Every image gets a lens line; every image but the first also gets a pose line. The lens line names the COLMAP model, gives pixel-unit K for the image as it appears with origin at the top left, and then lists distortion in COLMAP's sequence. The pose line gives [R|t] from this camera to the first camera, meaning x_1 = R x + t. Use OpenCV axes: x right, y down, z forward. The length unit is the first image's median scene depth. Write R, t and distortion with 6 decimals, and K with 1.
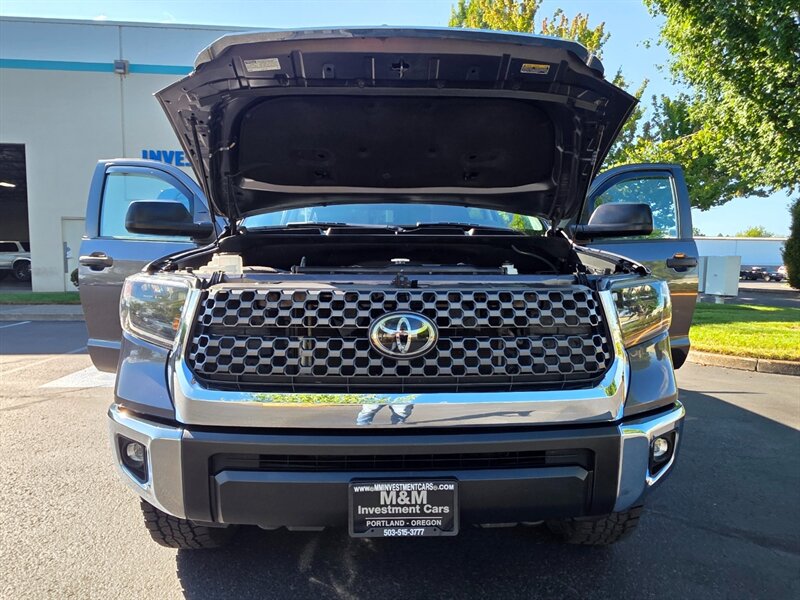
lens RADIAL K [[523.8, 0, 386.4], [0, 523.8, 304.9], [0, 0, 1]] dist [0.001566, -0.001117]
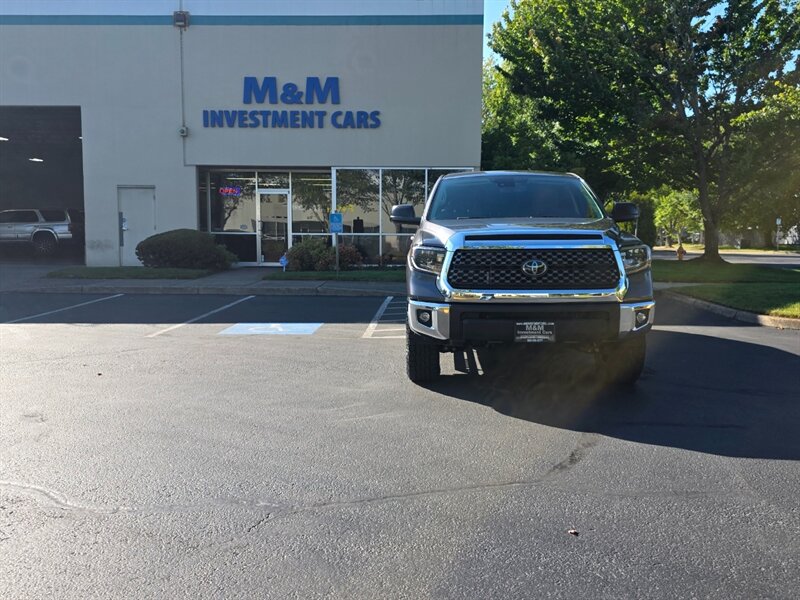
lens RADIAL K [[660.3, 0, 387.7], [0, 660.3, 296.7], [0, 0, 1]] dist [0.041253, -0.000717]
pose [[0.993615, 0.001691, -0.112813, -0.322758], [0.000423, 0.999825, 0.018715, 0.137902], [0.112825, -0.018643, 0.993440, -2.381255]]
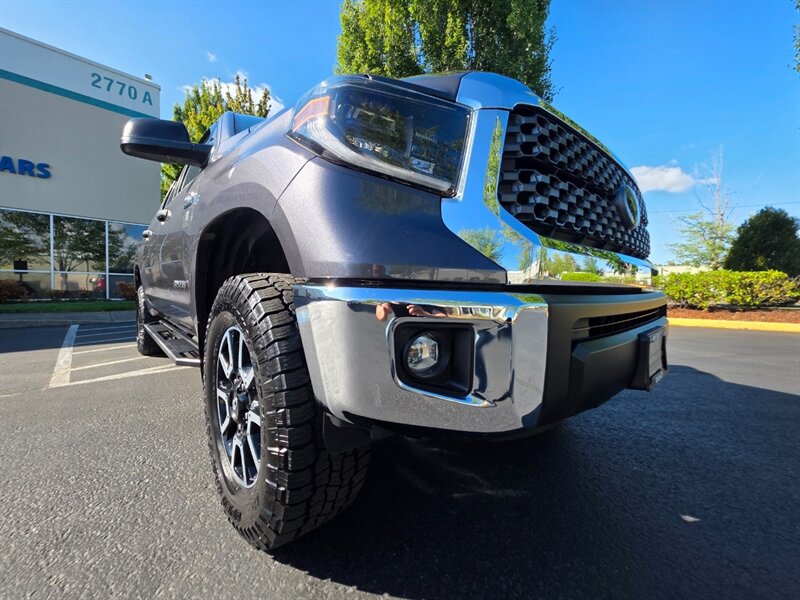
lens RADIAL K [[332.1, 0, 400.6], [0, 332.1, 296.8], [0, 0, 1]] dist [-0.000685, 0.000970]
pose [[0.732631, -0.010461, 0.680546, -0.813634], [0.060866, 0.996883, -0.050201, 0.254694], [-0.677900, 0.078201, 0.730983, 0.810470]]
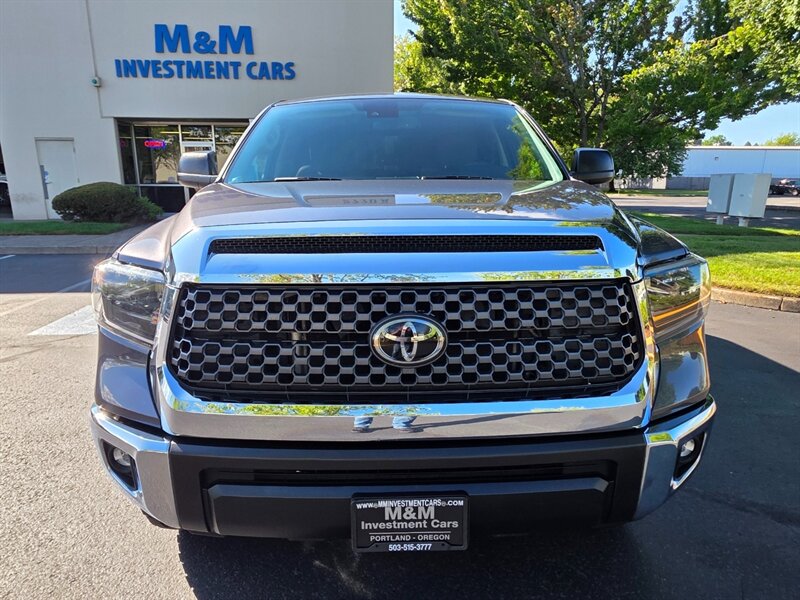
lens RADIAL K [[544.8, 0, 381.3], [0, 544.8, 316.3], [0, 0, 1]] dist [-0.000910, 0.001506]
pose [[0.999872, -0.010724, -0.011870, -0.002330], [0.012523, 0.986442, 0.163631, -0.133155], [0.009954, -0.163759, 0.986450, 0.093793]]
